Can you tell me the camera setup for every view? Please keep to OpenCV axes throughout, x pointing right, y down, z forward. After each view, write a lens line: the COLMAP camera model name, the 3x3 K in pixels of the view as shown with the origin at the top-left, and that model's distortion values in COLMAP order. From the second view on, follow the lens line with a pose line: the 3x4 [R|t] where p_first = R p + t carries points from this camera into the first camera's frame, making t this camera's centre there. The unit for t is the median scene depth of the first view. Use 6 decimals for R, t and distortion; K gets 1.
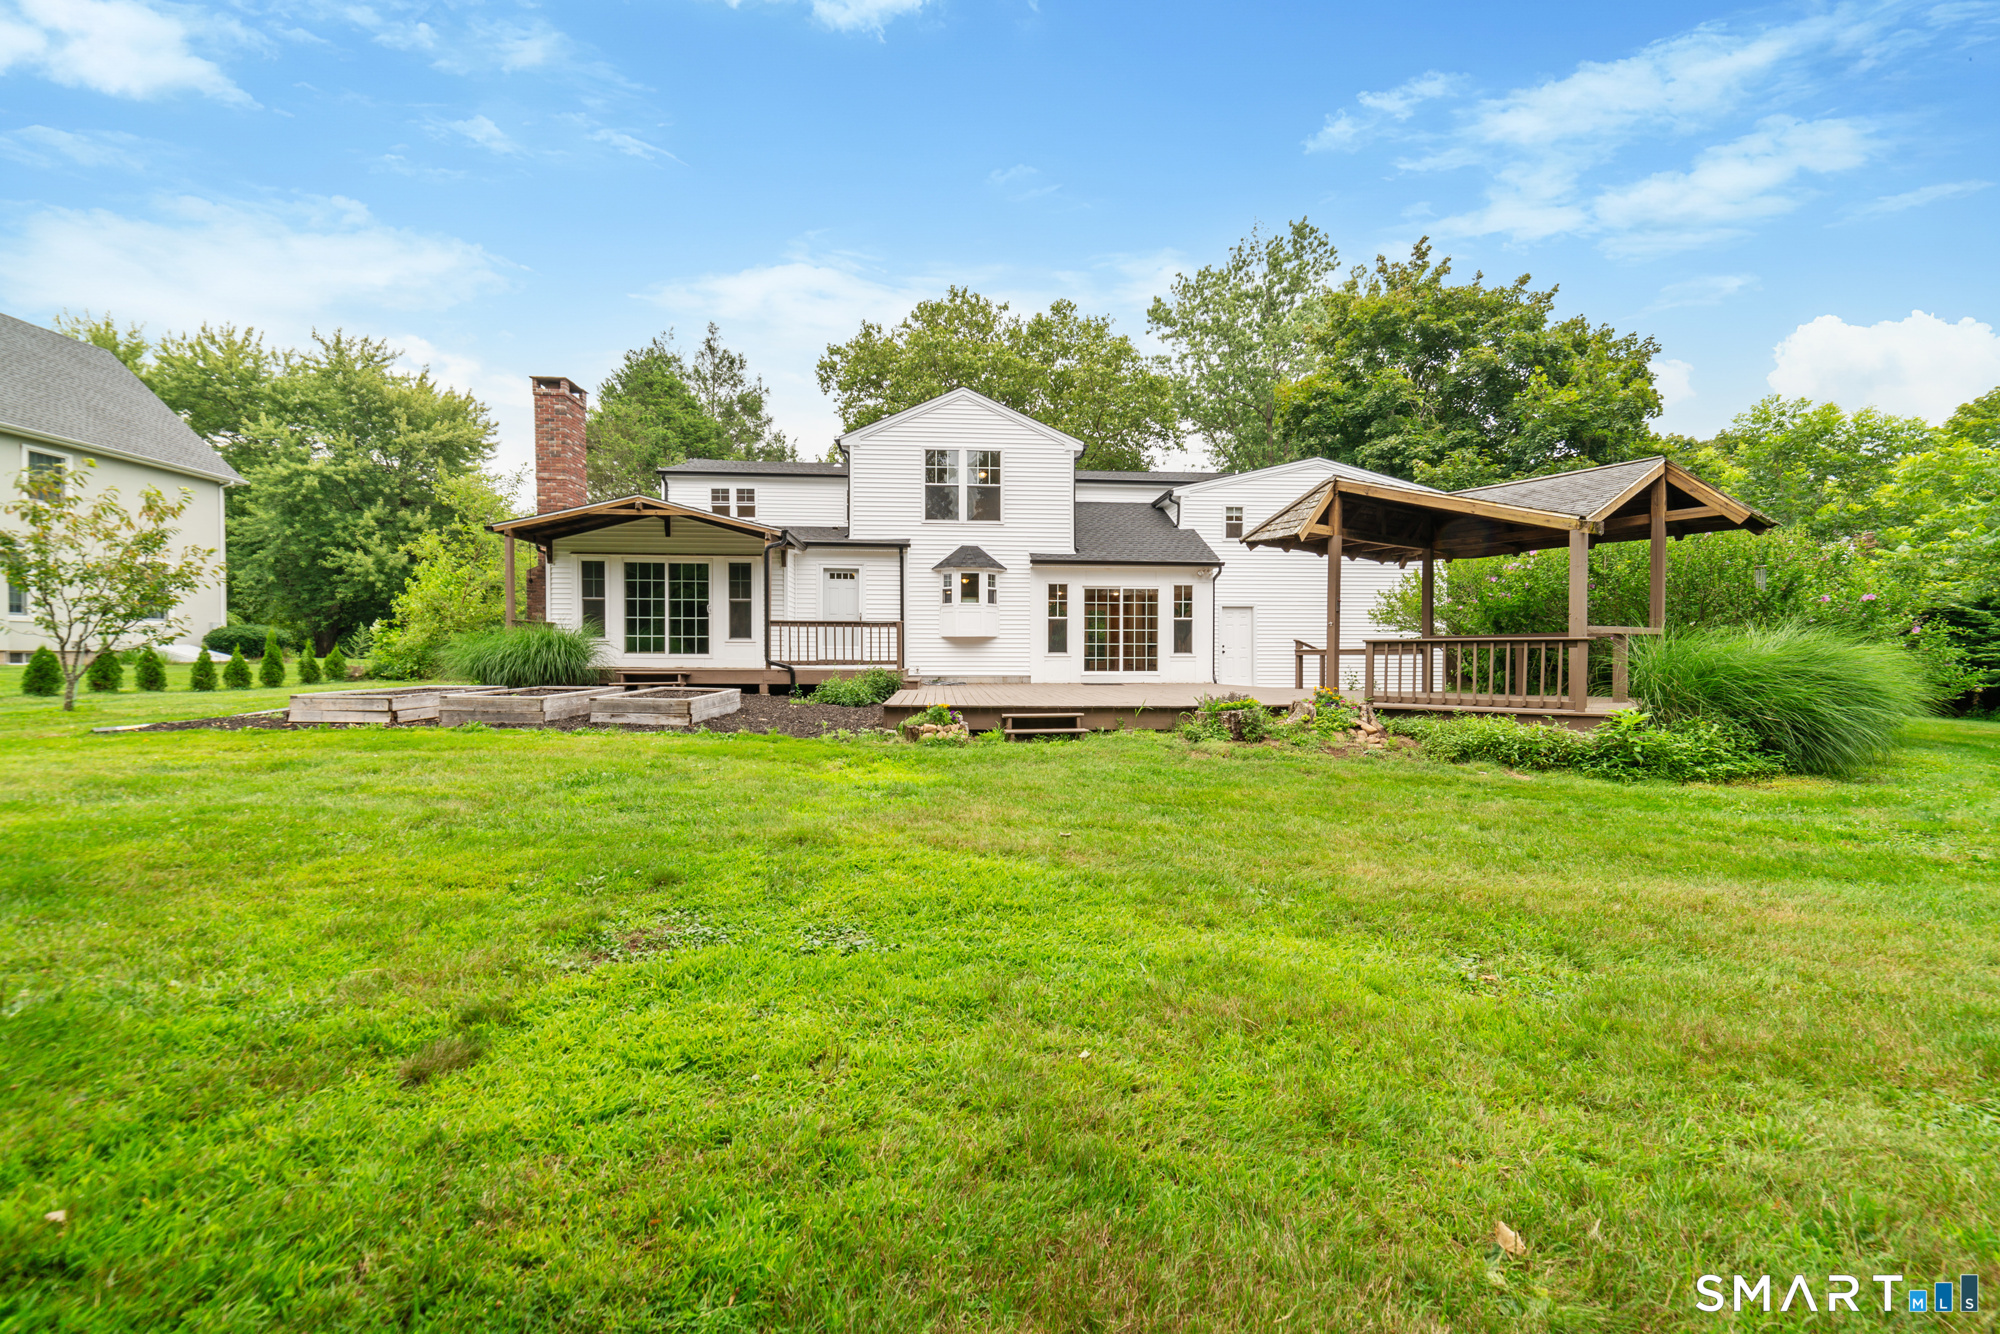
lens RADIAL K [[779.4, 0, 1004.7], [0, 779.4, 669.2], [0, 0, 1]] dist [-0.002786, 0.001019]
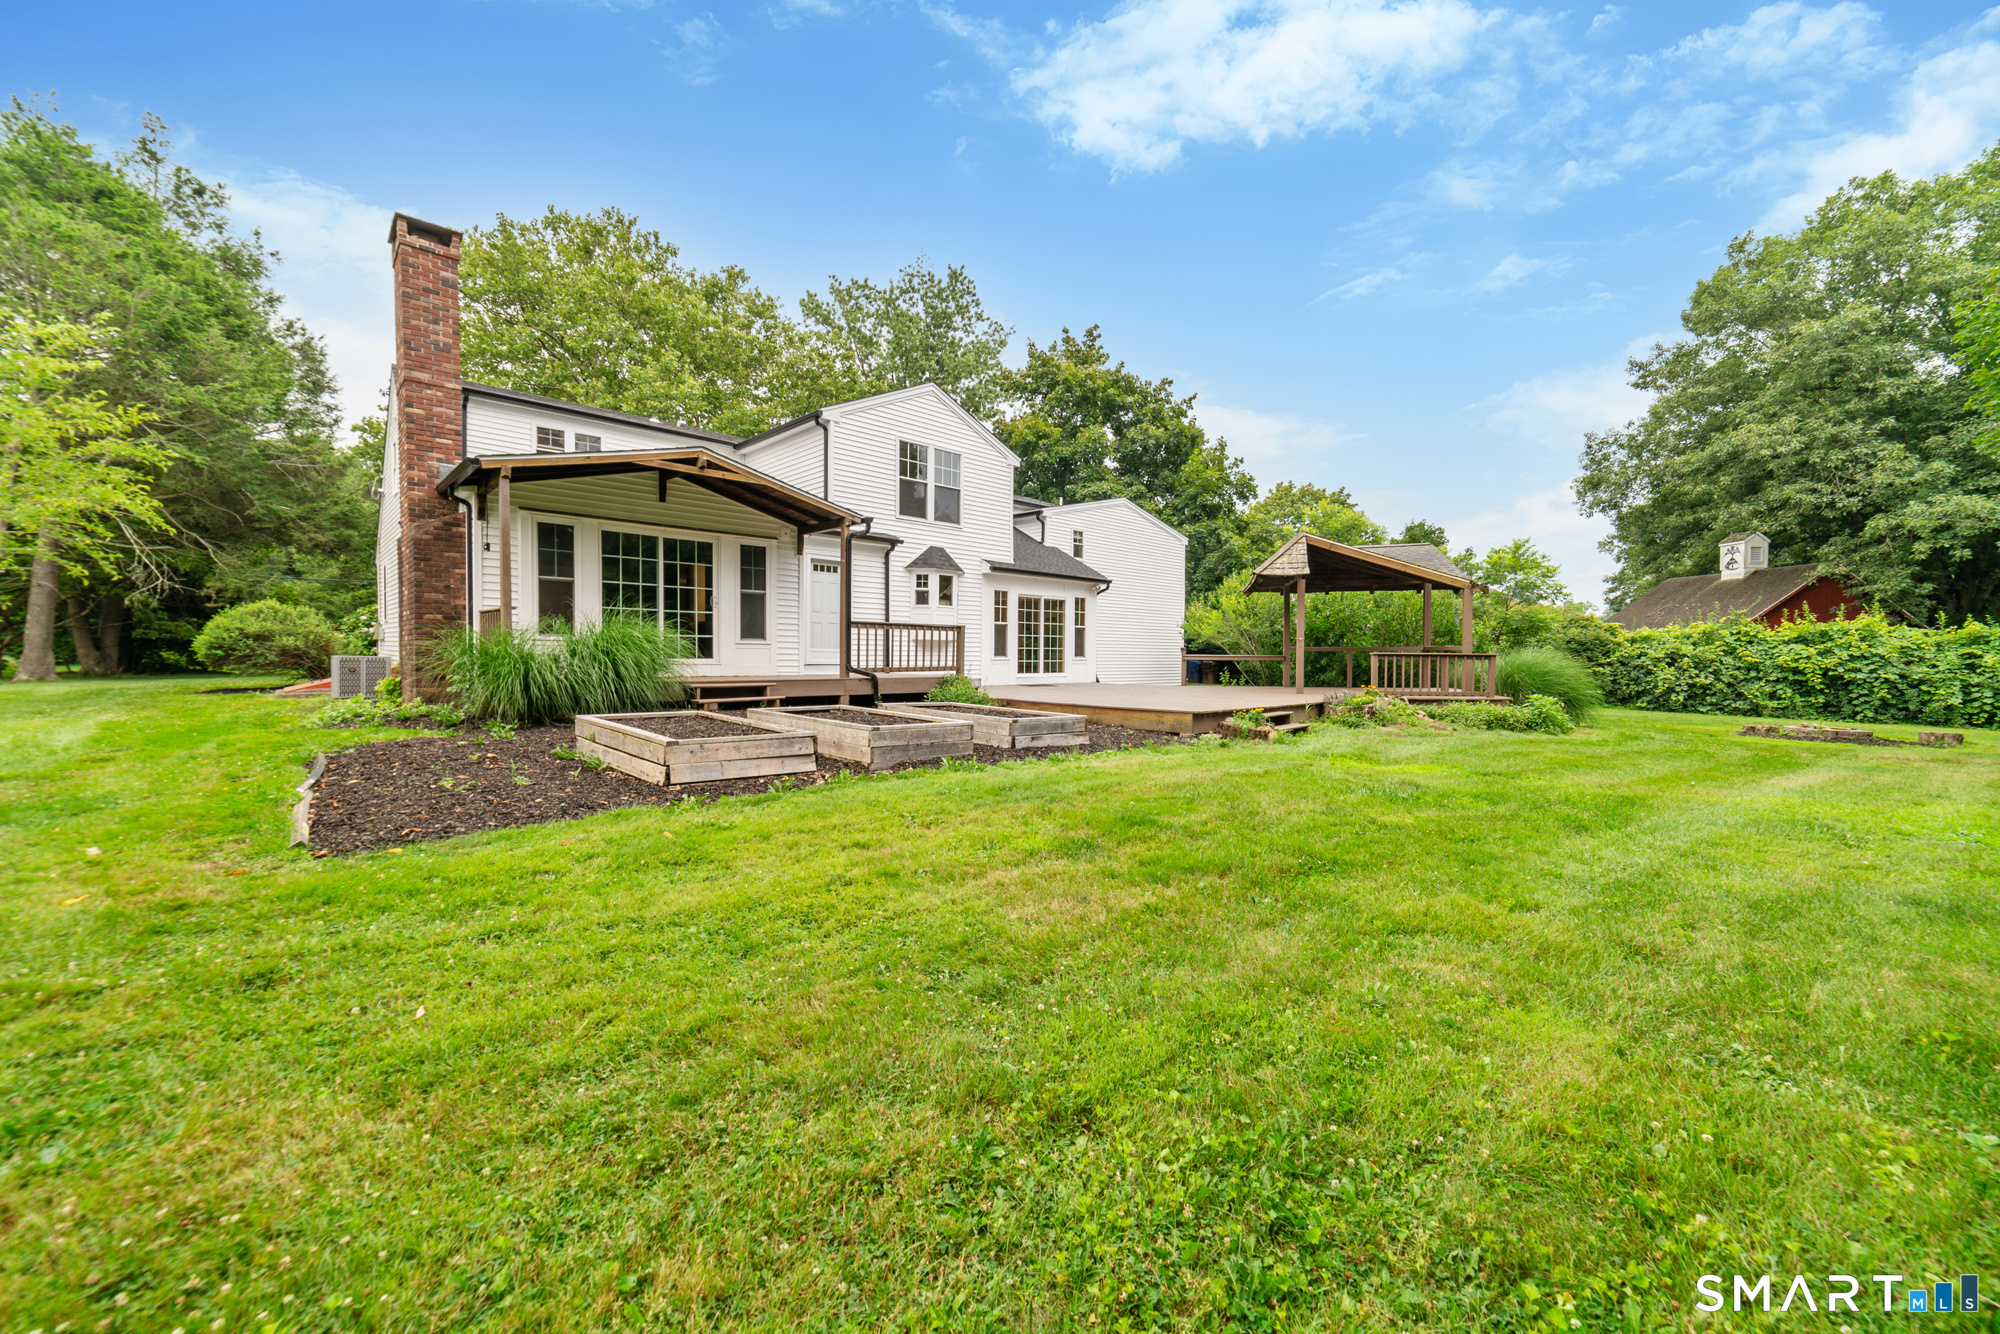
lens RADIAL K [[779.4, 0, 1002.3], [0, 779.4, 663.7], [0, 0, 1]] dist [-0.002786, 0.001019]
pose [[0.761020, -0.005382, 0.648706, -0.618458], [0.003310, 0.999985, 0.004412, -0.015880], [-0.648720, -0.001210, 0.761026, 0.202859]]
